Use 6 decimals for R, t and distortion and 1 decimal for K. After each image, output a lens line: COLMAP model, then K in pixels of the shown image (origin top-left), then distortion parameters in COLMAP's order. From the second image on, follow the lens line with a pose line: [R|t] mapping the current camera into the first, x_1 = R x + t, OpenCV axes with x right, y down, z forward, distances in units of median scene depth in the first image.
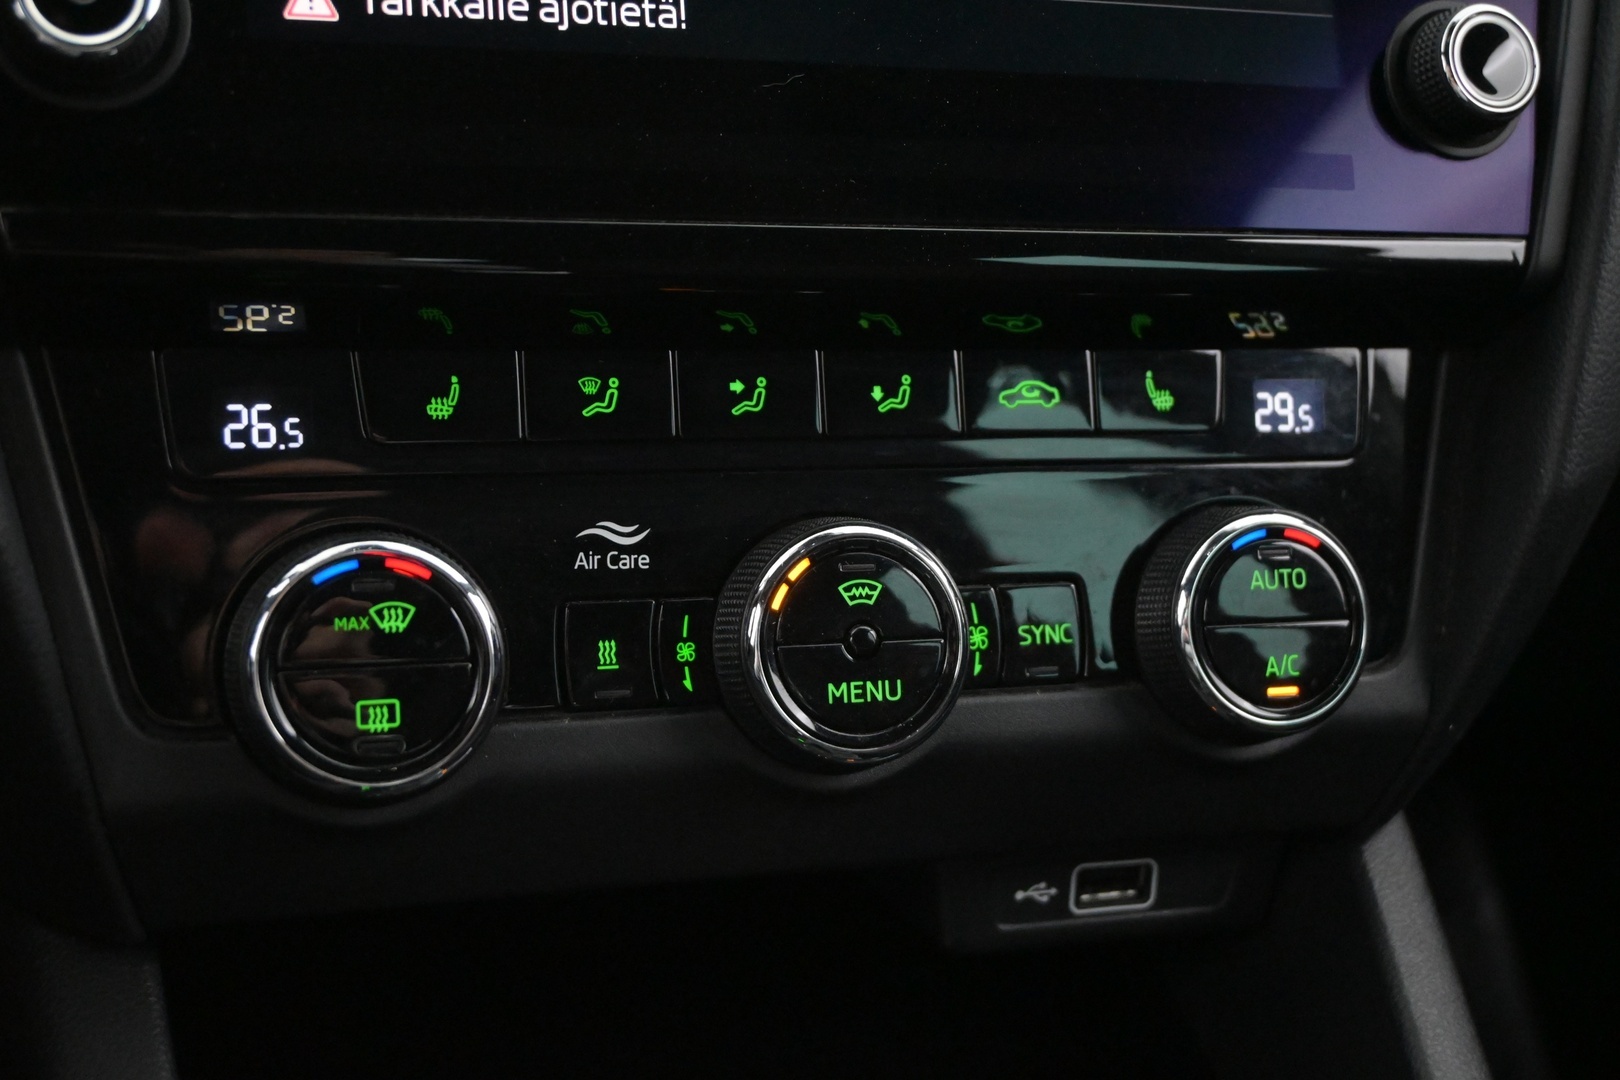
lens RADIAL K [[2160.2, 0, 811.8], [0, 2160.2, 528.3], [0, 0, 1]] dist [-0.010202, 0.000000]
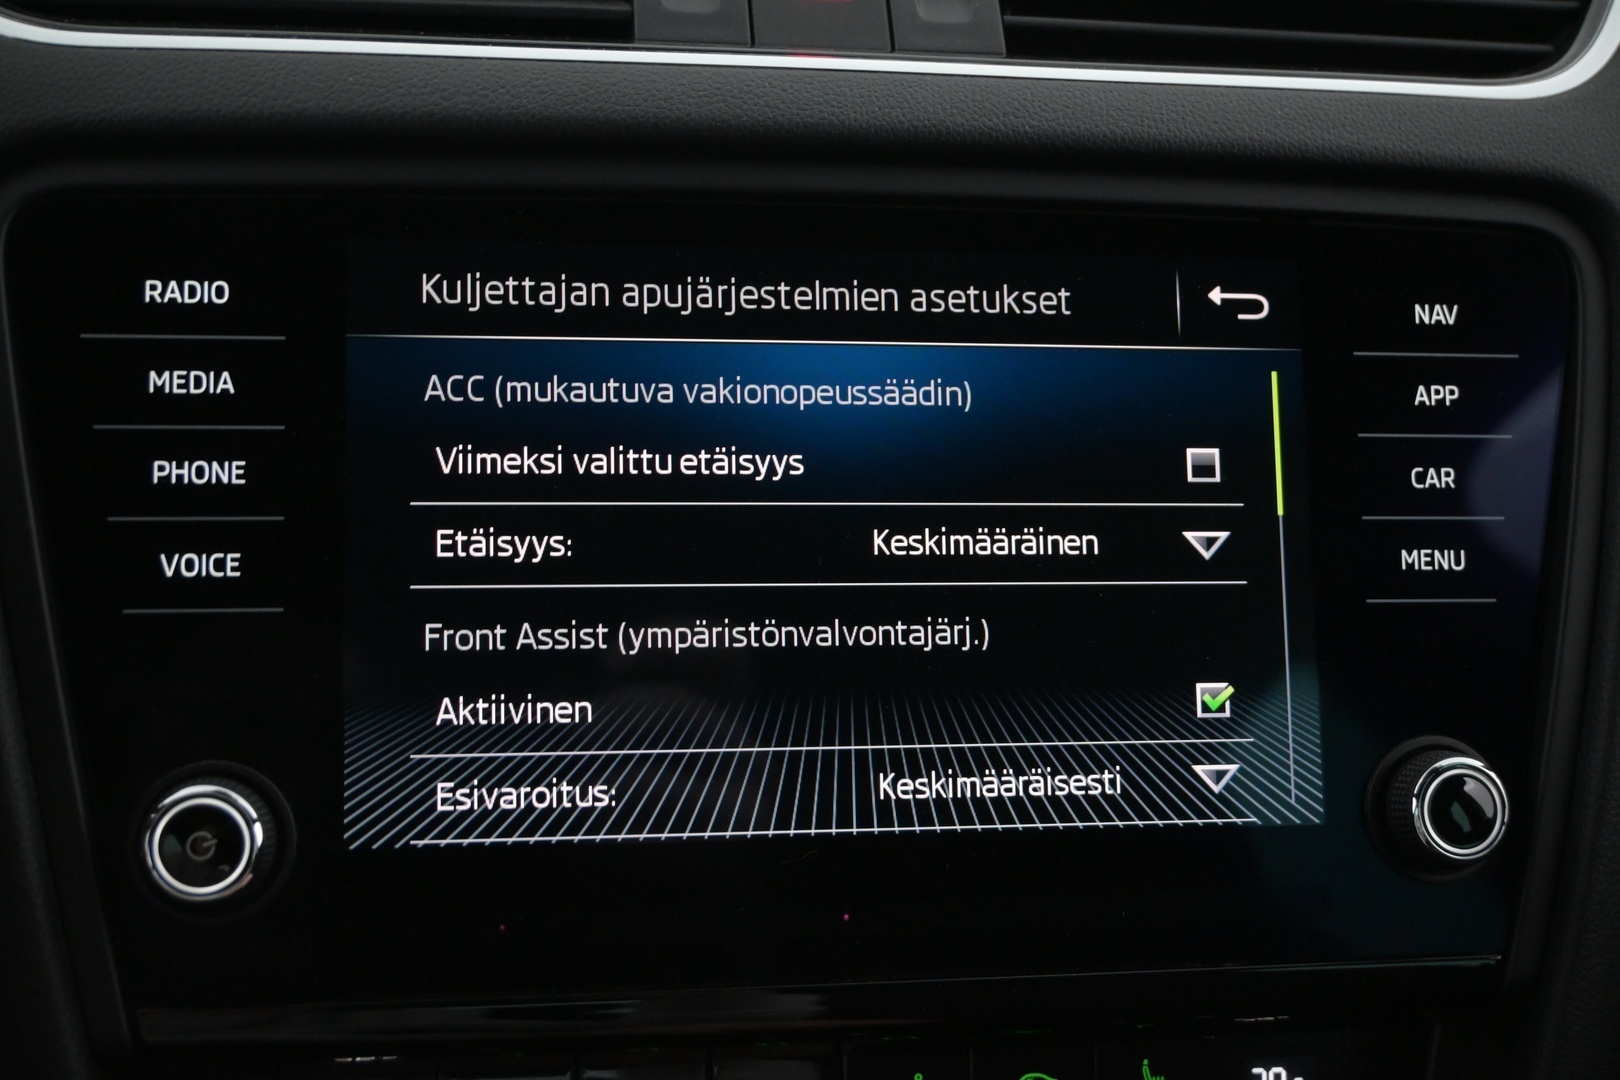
lens RADIAL K [[1987.6, 0, 814.8], [0, 1987.6, 537.8], [0, 0, 1]] dist [-0.003050, 0.000000]
pose [[0.986464, 0.023909, -0.162228, 0.153838], [-0.025258, 0.999661, -0.006260, -0.347624], [0.162023, 0.010273, 0.986733, -0.054025]]
